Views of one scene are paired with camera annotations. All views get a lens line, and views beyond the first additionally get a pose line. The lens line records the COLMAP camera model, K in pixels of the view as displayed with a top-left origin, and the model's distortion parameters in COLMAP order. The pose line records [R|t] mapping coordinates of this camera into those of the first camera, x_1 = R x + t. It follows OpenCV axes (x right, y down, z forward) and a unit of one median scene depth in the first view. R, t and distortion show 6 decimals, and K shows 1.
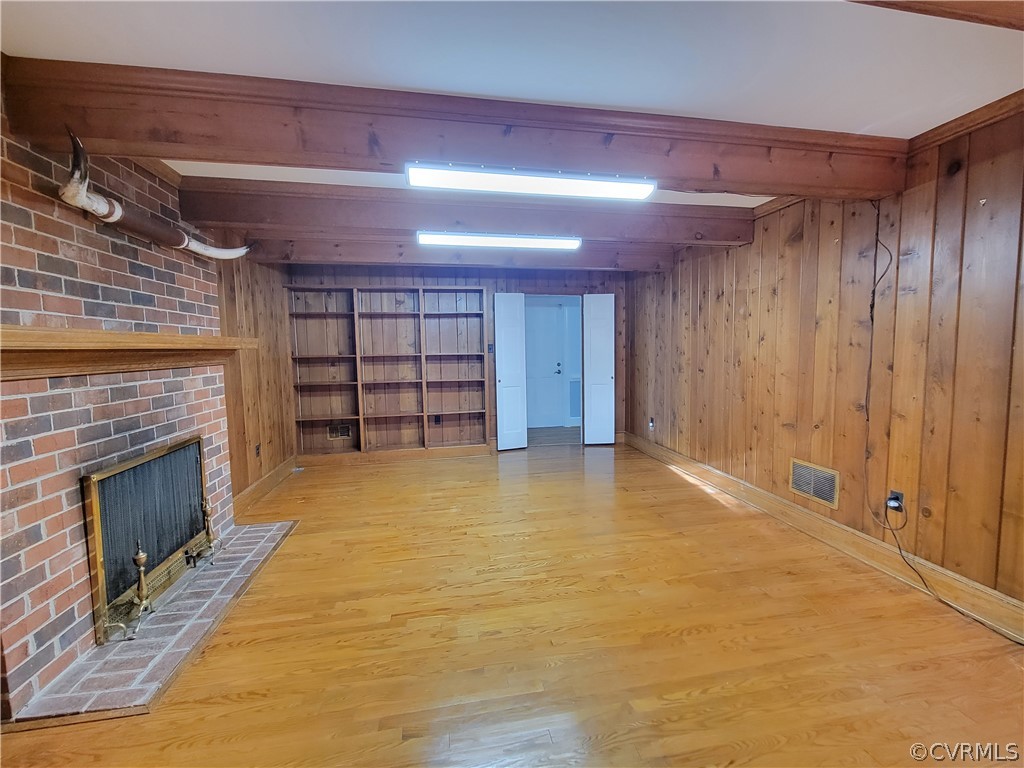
lens RADIAL K [[430.2, 0, 517.4], [0, 430.2, 382.1], [0, 0, 1]] dist [0.000329, -0.004378]
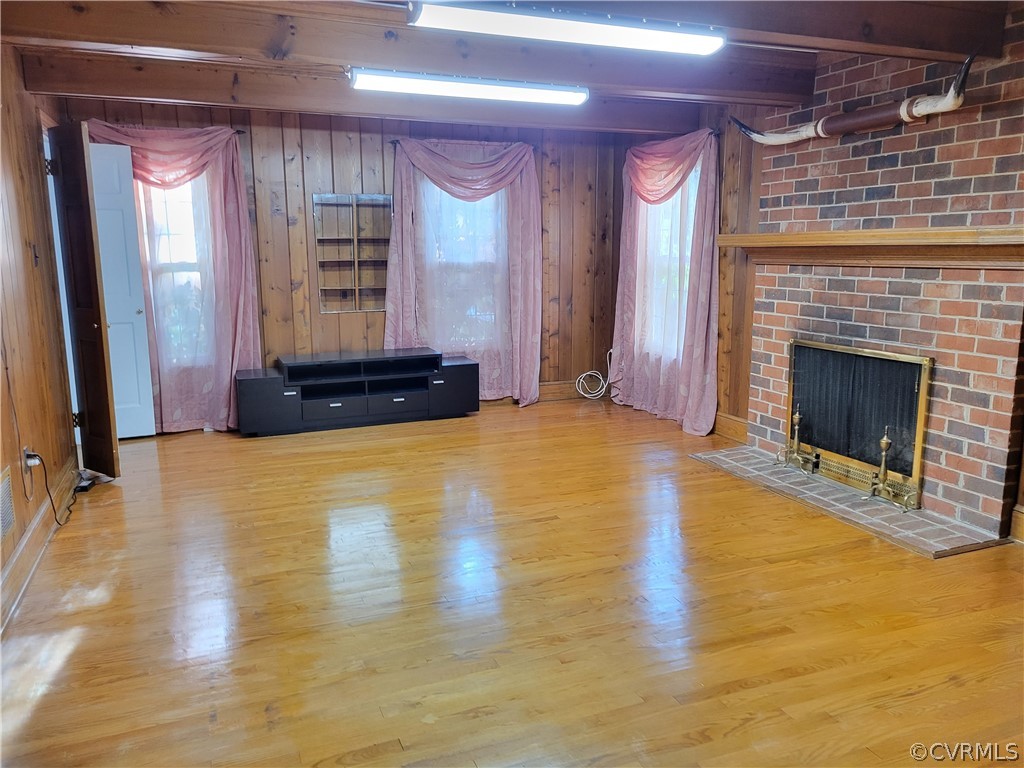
lens RADIAL K [[753.5, 0, 512.0], [0, 753.5, 384.0], [0, 0, 1]] dist [0.045607, -0.033515]
pose [[-0.980984, 0.054147, -0.186382, 0.273834], [0.004776, 0.966741, 0.255714, -0.207880], [0.194029, 0.249962, -0.948616, 2.447154]]
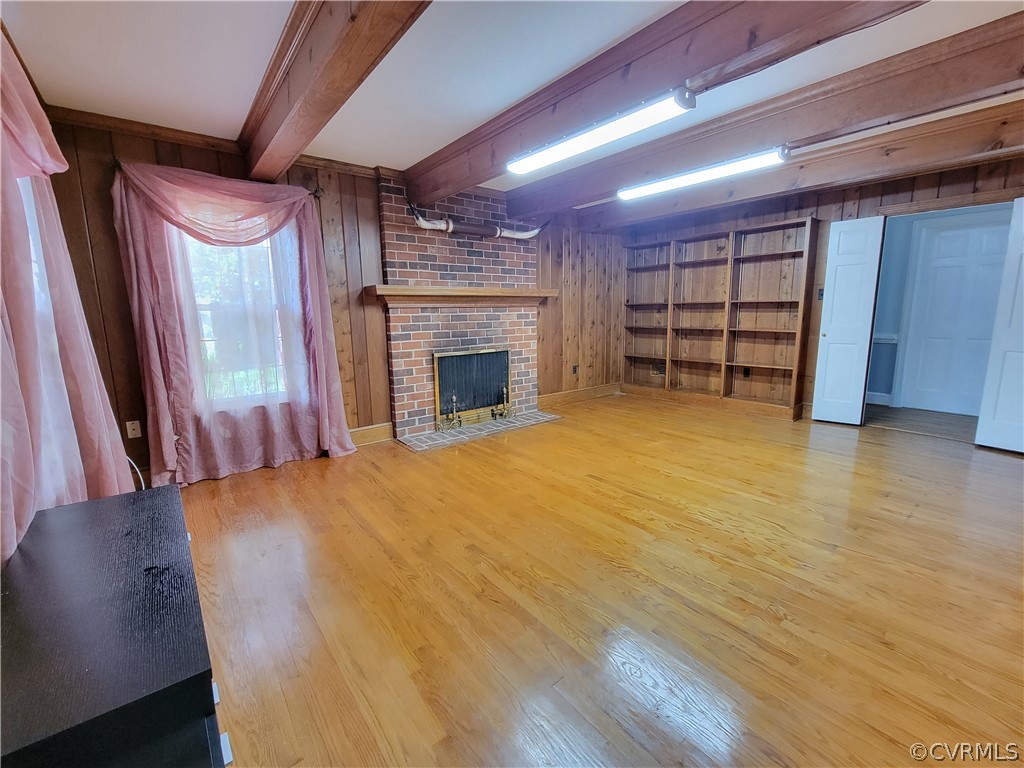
lens RADIAL K [[430.2, 0, 517.4], [0, 430.2, 382.1], [0, 0, 1]] dist [0.000329, -0.004378]
pose [[0.470549, 0.154616, -0.868722, 0.883951], [-0.063021, 0.987903, 0.141692, 0.016783], [0.880120, -0.011925, 0.474601, 0.247516]]
